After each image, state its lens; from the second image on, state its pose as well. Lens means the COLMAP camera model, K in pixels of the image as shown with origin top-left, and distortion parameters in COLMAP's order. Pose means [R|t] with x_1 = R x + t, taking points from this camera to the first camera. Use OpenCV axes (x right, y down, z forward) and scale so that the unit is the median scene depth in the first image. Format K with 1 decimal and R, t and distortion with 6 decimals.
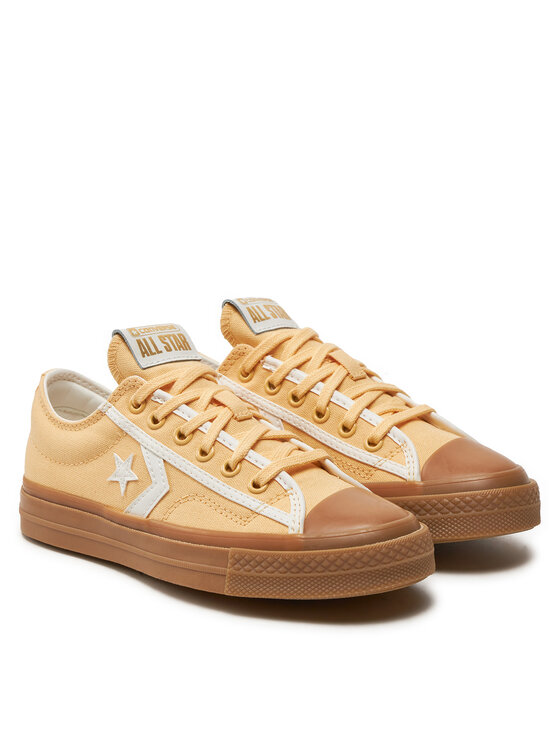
lens RADIAL K [[2207.4, 0, 280.0], [0, 2207.4, 373.0], [0, 0, 1]] dist [-0.048523, -0.282752]
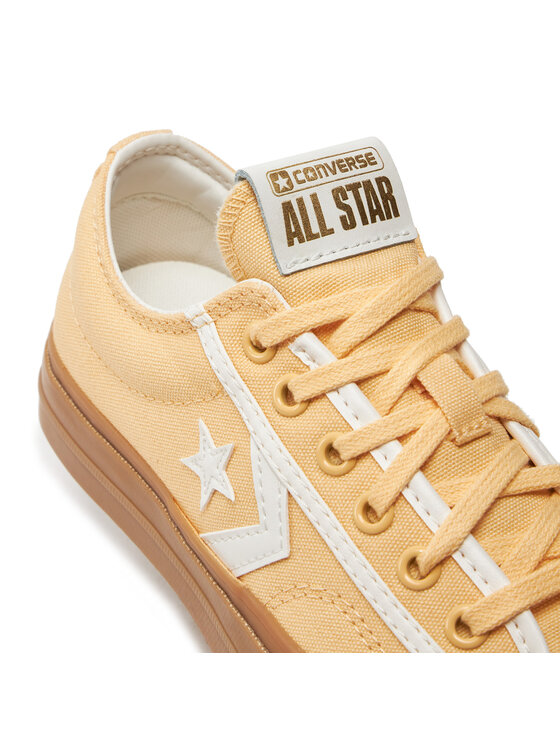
lens RADIAL K [[1704.0, 0, 280.0], [0, 1704.0, 373.0], [0, 0, 1]] dist [0.035829, 0.145981]
pose [[0.976042, 0.206729, -0.067862, -0.034134], [-0.150949, 0.867986, 0.473091, -0.156105], [0.156705, -0.451513, 0.878396, 0.676294]]
